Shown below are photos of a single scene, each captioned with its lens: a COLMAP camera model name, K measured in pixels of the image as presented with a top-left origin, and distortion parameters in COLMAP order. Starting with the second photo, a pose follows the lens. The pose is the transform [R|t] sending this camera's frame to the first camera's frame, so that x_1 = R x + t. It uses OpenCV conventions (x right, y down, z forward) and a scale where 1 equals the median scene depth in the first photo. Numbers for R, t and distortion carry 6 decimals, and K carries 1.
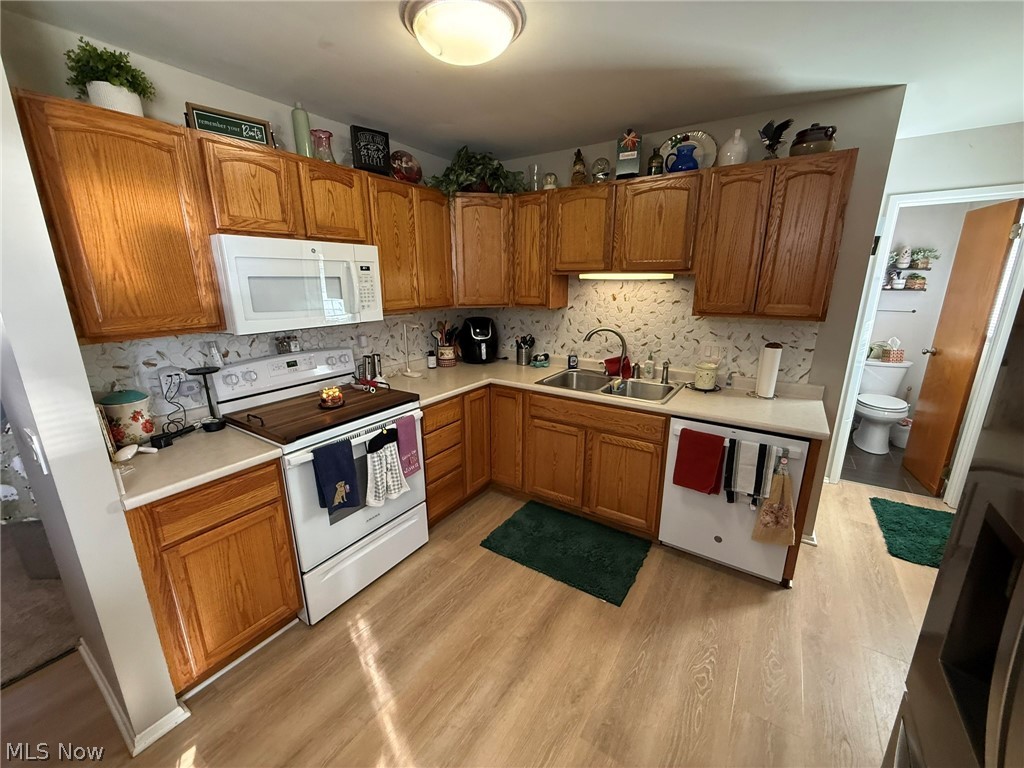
lens RADIAL K [[407.7, 0, 509.9], [0, 407.7, 384.6], [0, 0, 1]] dist [0.000453, 0.000029]
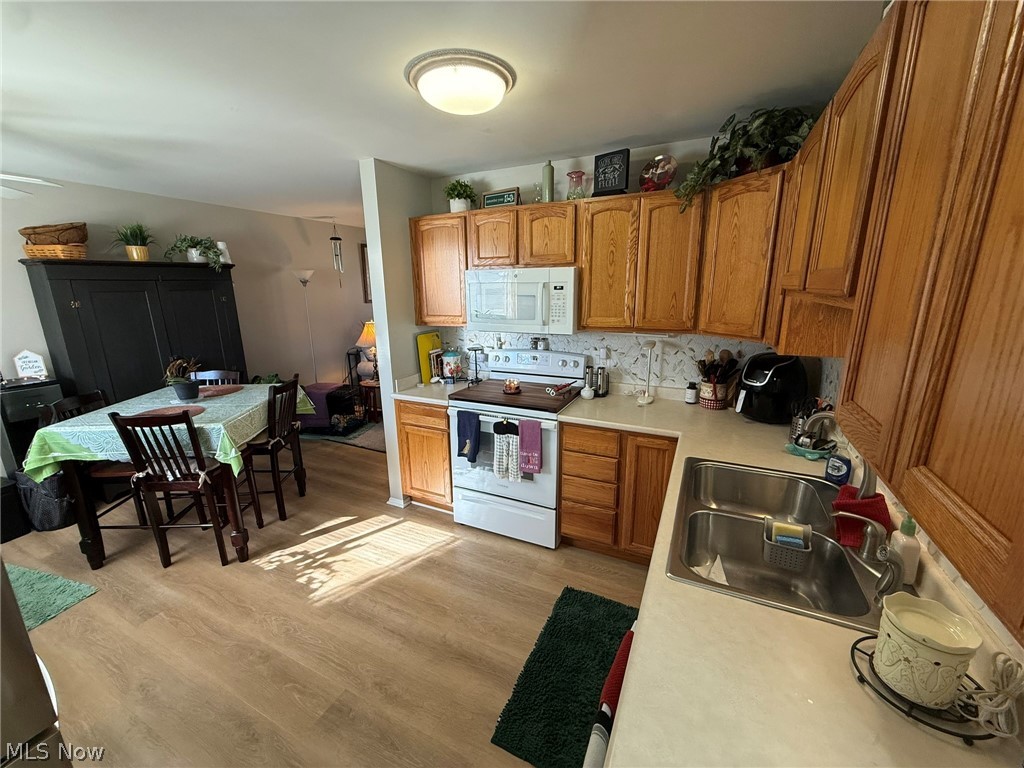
lens RADIAL K [[407.7, 0, 509.9], [0, 407.7, 384.6], [0, 0, 1]] dist [0.000453, 0.000029]
pose [[0.139636, 0.238343, -0.961090, 0.660112], [-0.238771, 0.950063, 0.200918, -0.188614], [0.960984, 0.201425, 0.189572, 0.594372]]
